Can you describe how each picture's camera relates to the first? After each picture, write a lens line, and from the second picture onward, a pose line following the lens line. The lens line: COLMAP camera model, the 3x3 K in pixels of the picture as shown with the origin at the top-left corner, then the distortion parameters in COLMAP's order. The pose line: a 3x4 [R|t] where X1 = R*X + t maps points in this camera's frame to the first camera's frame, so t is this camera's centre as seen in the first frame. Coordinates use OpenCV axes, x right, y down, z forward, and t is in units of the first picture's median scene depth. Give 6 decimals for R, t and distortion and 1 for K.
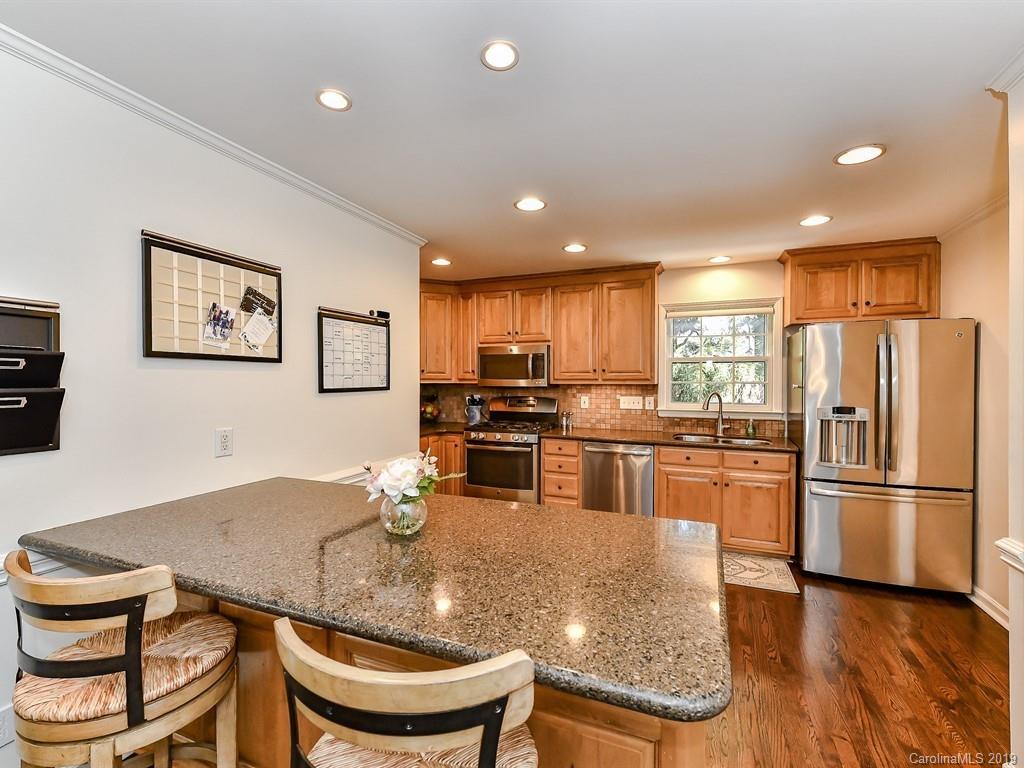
lens RADIAL K [[459.0, 0, 515.7], [0, 459.0, 386.4], [0, 0, 1]] dist [0.014664, -0.003904]
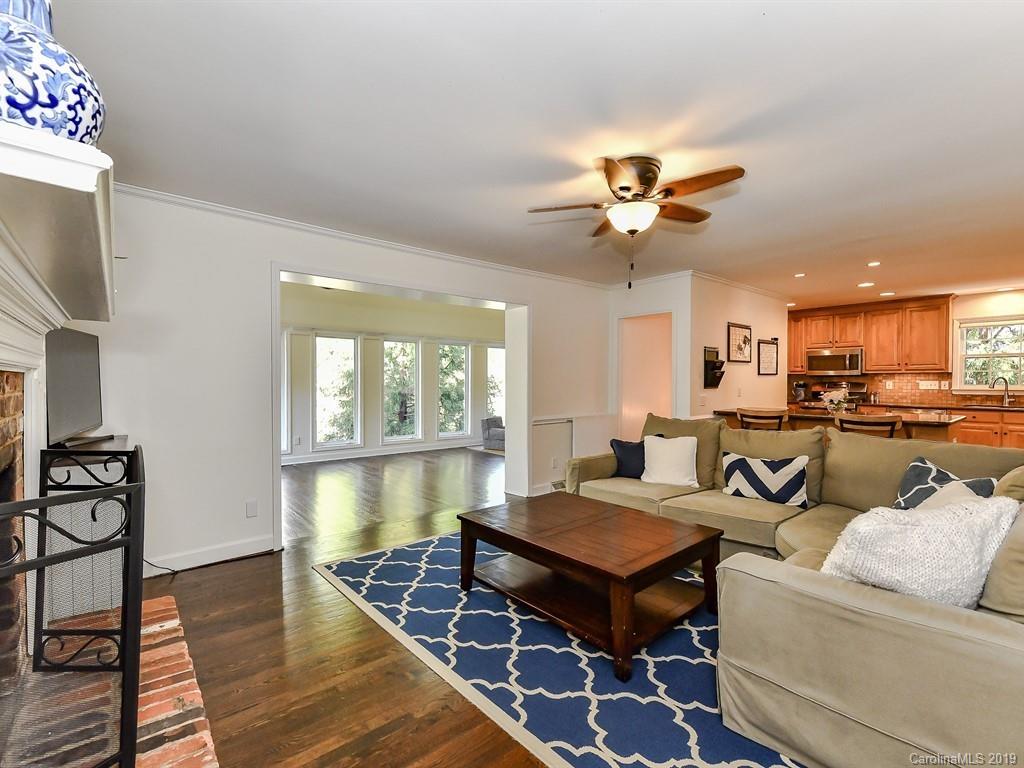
lens RADIAL K [[459.0, 0, 526.1], [0, 459.0, 388.5], [0, 0, 1]] dist [0.014664, -0.003904]
pose [[0.889603, 0.005177, -0.456705, -0.251050], [-0.002560, 0.999977, 0.006349, 0.044272], [0.456728, -0.004479, 0.889595, -1.042499]]
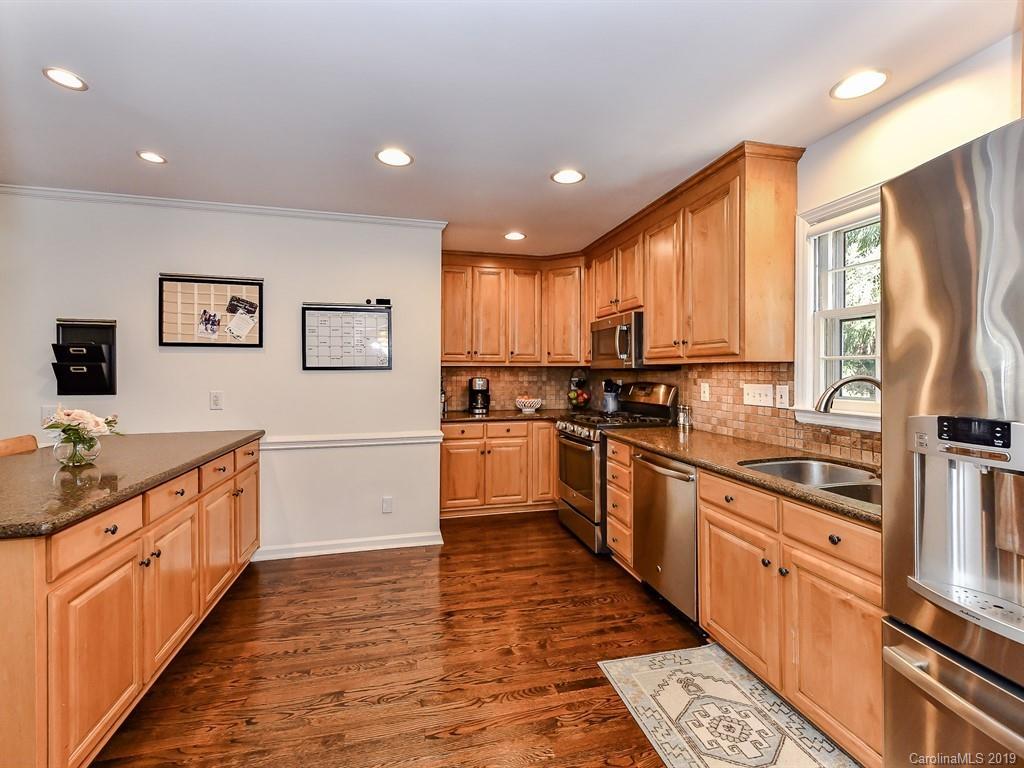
lens RADIAL K [[459.0, 0, 521.9], [0, 459.0, 370.9], [0, 0, 1]] dist [0.014664, -0.003904]
pose [[0.598338, -0.002537, -0.801240, 0.594354], [-0.008792, 0.999914, -0.009731, 0.014633], [0.801196, 0.012868, 0.598264, 0.446006]]
